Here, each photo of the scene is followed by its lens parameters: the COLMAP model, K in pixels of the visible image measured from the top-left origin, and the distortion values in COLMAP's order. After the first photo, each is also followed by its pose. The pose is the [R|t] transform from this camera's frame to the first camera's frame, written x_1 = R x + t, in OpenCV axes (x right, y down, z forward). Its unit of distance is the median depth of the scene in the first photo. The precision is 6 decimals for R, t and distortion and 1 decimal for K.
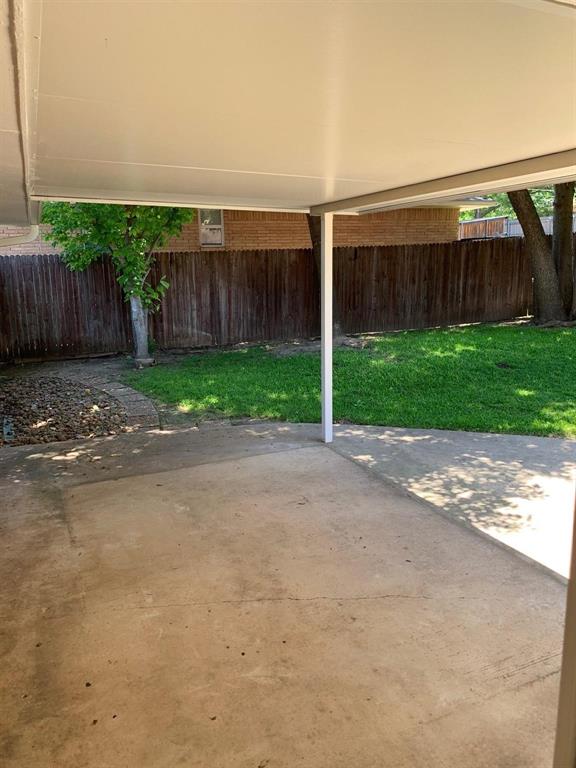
lens RADIAL K [[586.3, 0, 288.7], [0, 586.3, 384.0], [0, 0, 1]] dist [0.014605, -0.018553]
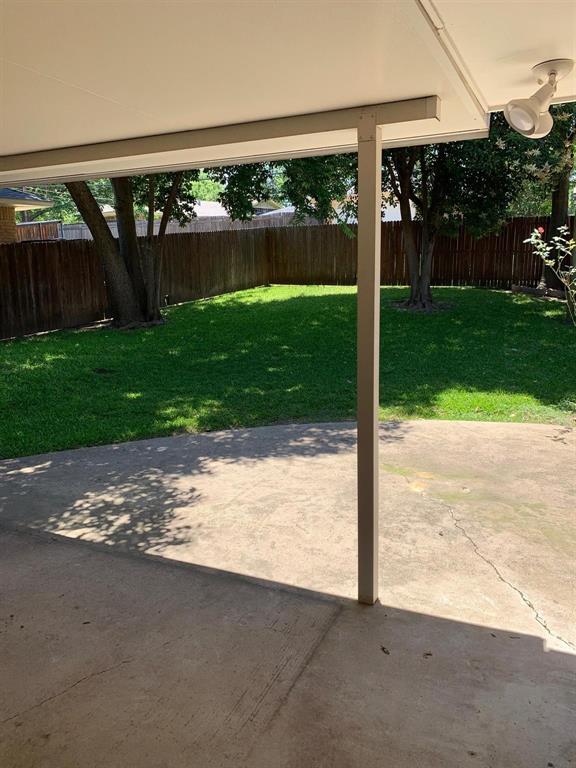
lens RADIAL K [[586.3, 0, 287.6], [0, 586.3, 384.4], [0, 0, 1]] dist [0.014605, -0.018553]
pose [[0.754346, -0.134256, 0.642602, -0.040507], [0.141259, 0.989130, 0.040831, -0.009931], [-0.641099, 0.059973, 0.765111, 0.126524]]
